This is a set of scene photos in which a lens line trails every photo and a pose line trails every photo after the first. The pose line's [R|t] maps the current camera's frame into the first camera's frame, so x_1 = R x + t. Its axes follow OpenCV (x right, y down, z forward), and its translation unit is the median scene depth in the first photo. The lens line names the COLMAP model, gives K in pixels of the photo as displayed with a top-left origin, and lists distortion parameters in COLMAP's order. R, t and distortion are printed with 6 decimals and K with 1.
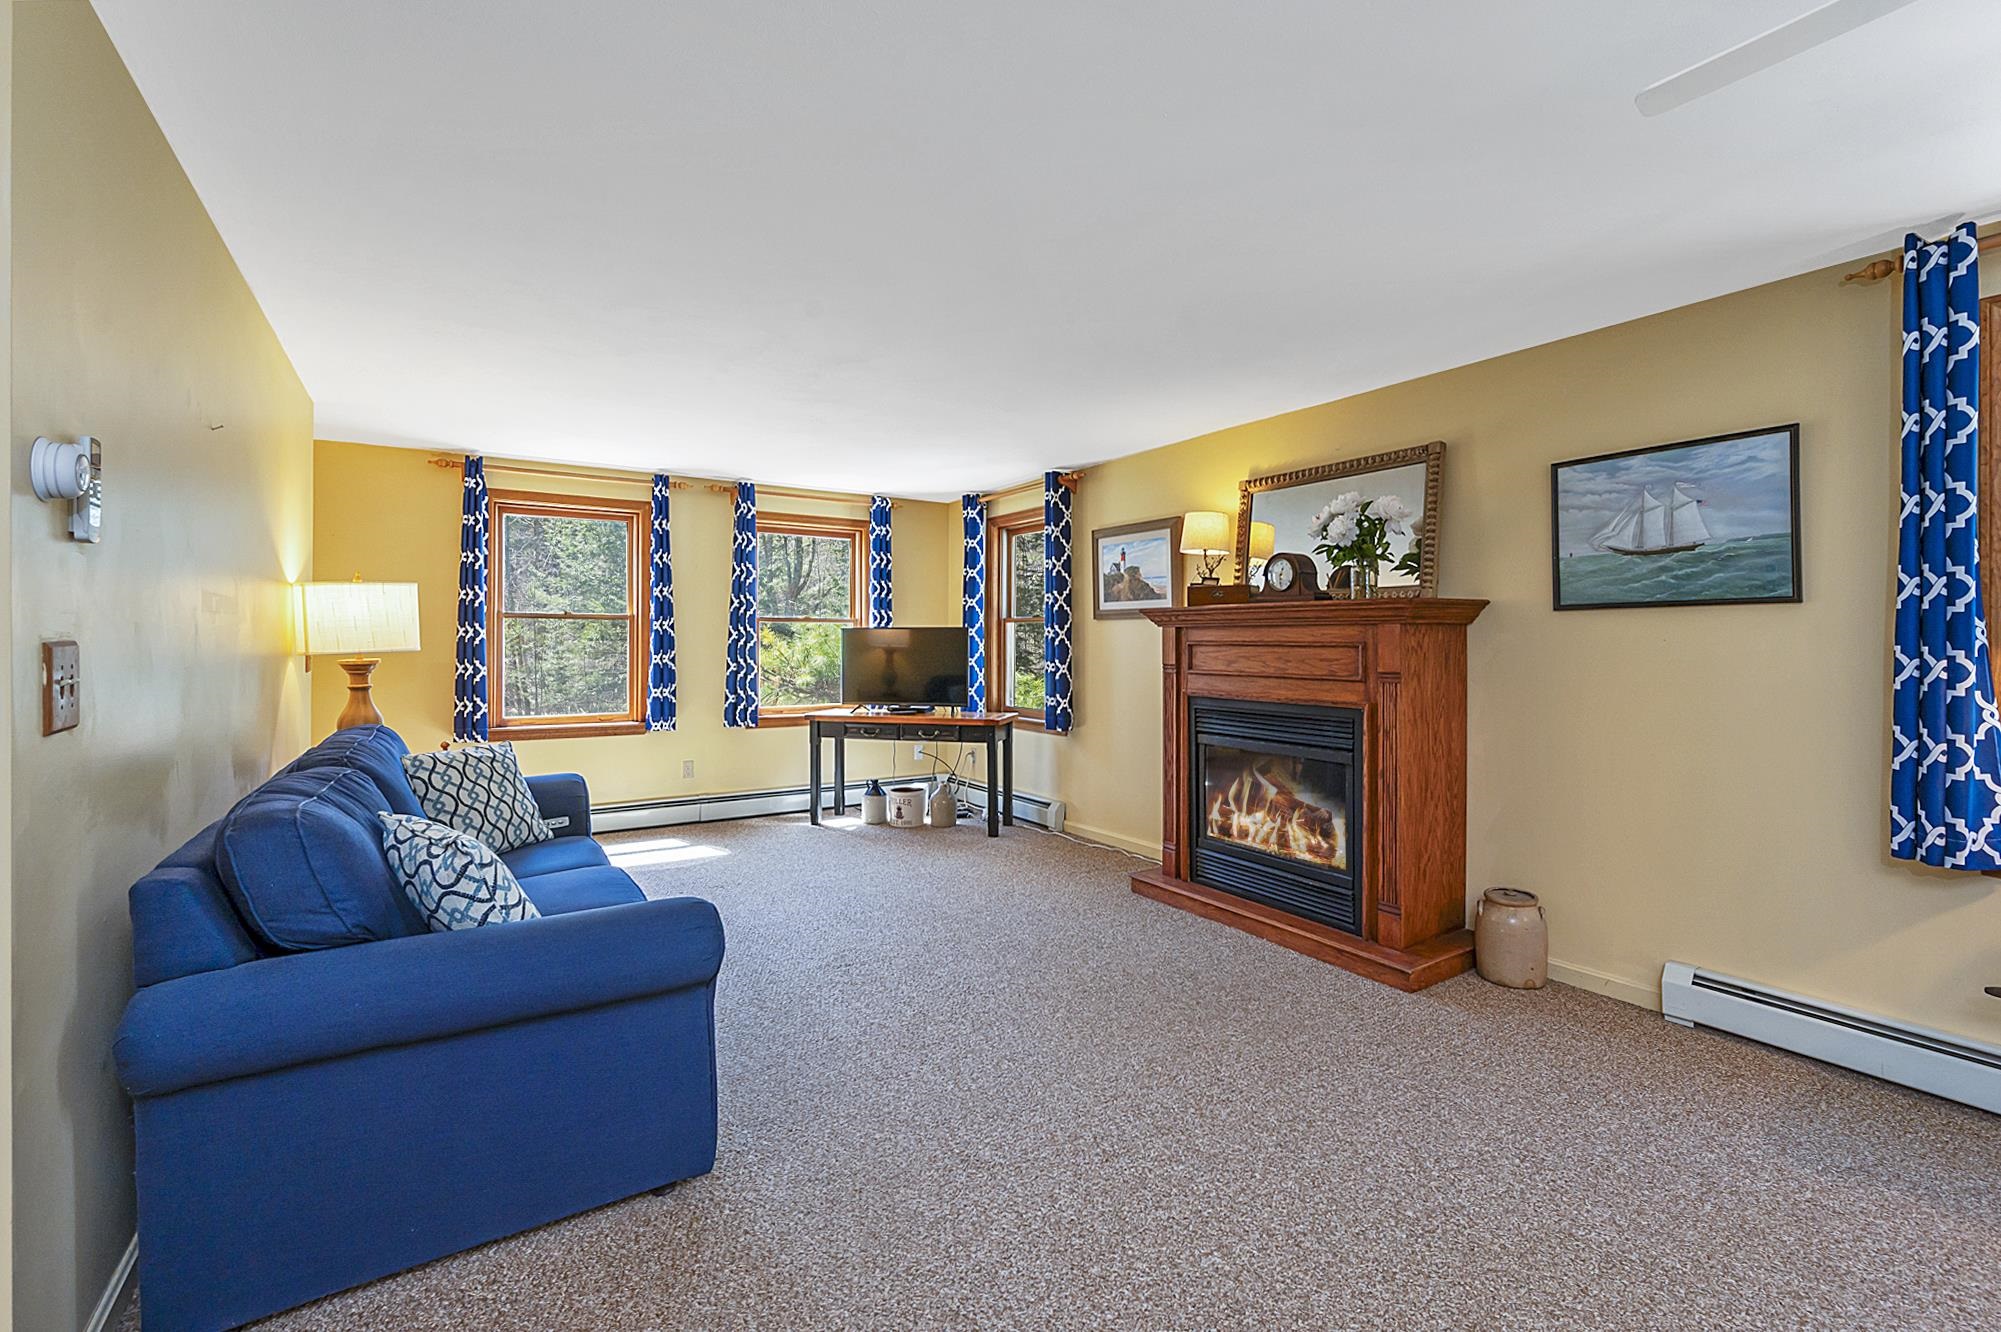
lens RADIAL K [[860.7, 0, 1009.9], [0, 860.7, 644.7], [0, 0, 1]] dist [-0.001505, 0.000039]
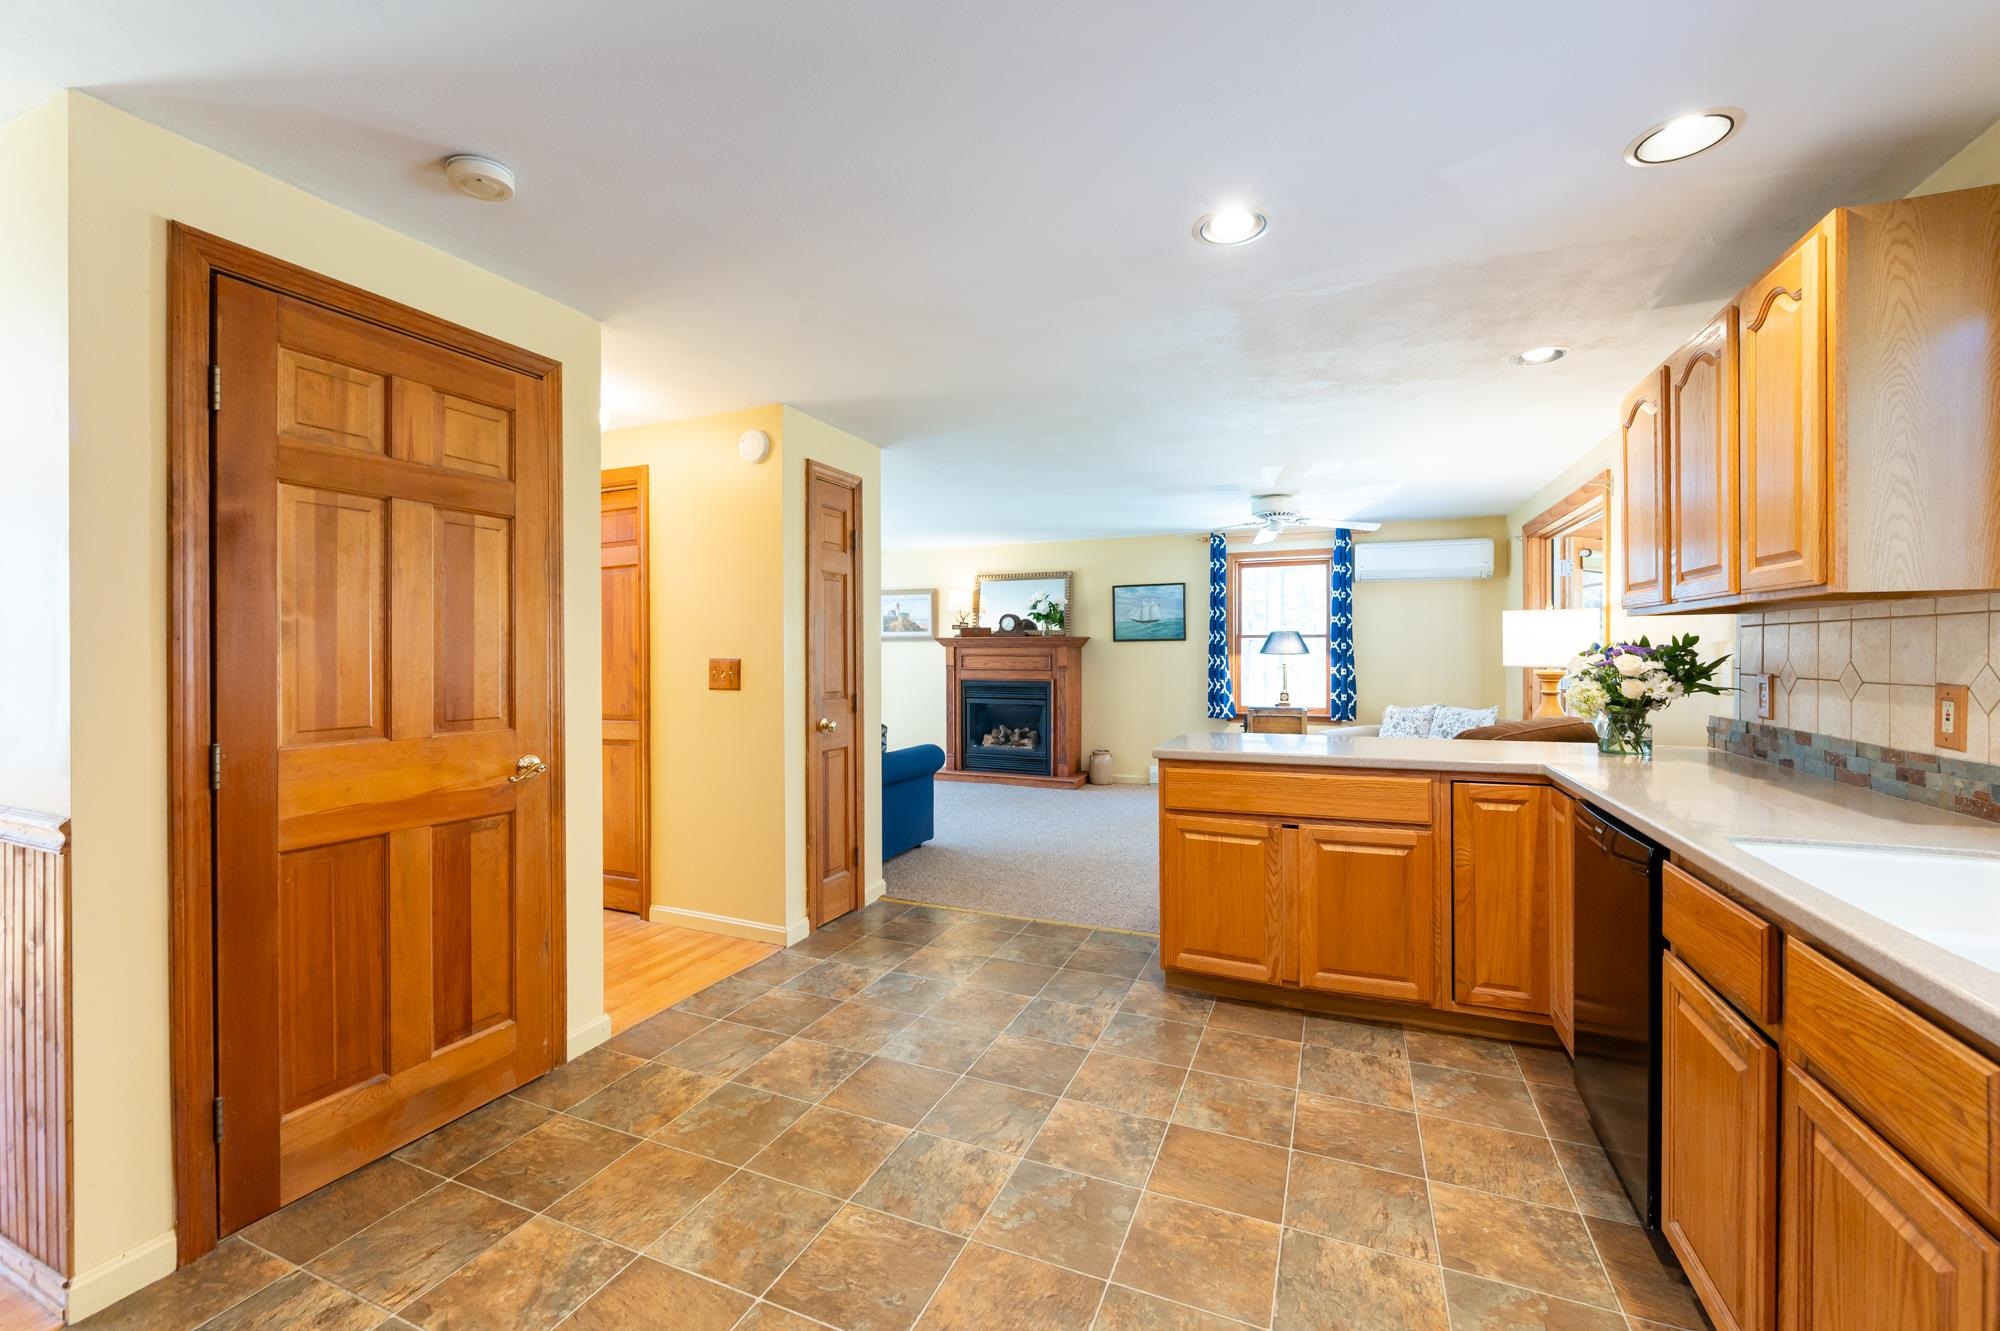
lens RADIAL K [[816.9, 0, 992.2], [0, 816.9, 659.6], [0, 0, 1]] dist [0.001742, 0.000137]
pose [[0.838517, -0.009118, 0.544799, -0.957917], [0.005134, 0.999948, 0.008834, -0.008753], [-0.544851, -0.004610, 0.838520, -0.820242]]
